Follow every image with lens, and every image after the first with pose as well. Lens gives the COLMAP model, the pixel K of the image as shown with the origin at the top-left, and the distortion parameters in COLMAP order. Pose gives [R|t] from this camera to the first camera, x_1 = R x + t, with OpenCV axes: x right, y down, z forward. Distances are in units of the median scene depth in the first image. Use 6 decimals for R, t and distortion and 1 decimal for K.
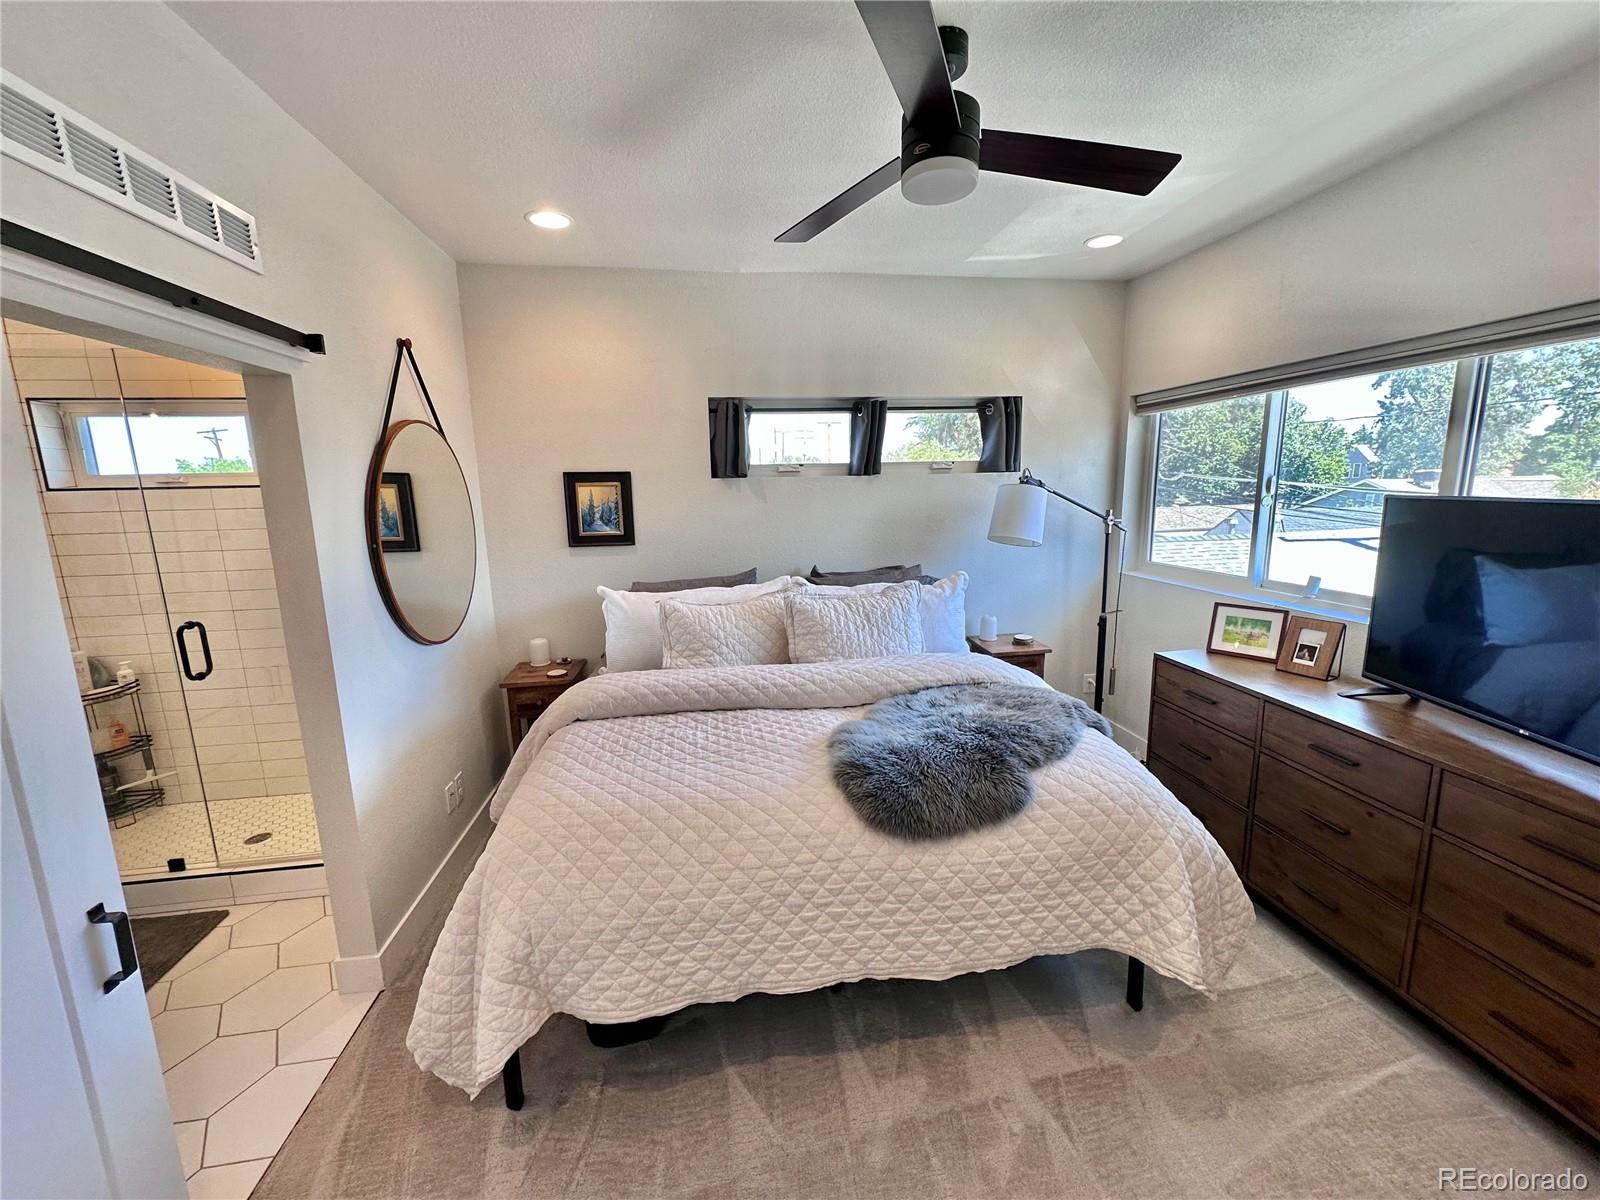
lens RADIAL K [[732.2, 0, 800.0], [0, 732.2, 600.0], [0, 0, 1]] dist [-0.013741, 0.000105]
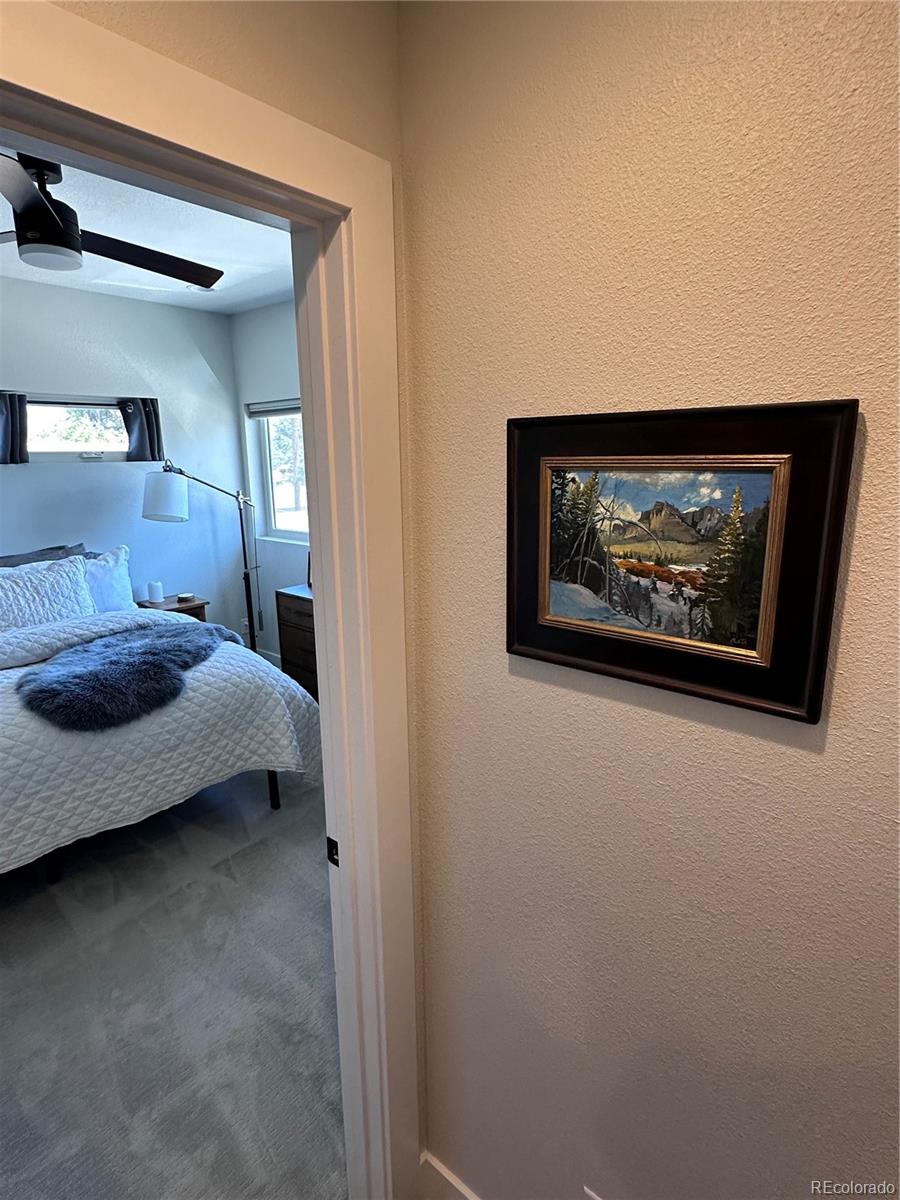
lens RADIAL K [[634.3, 0, 450.0], [0, 634.3, 600.0], [0, 0, 1]] dist [0.002804, 0.000499]
pose [[0.774018, -0.130937, 0.619476, -0.046501], [0.100770, 0.991388, 0.083638, 0.037869], [-0.625093, -0.002313, 0.780547, -0.347478]]
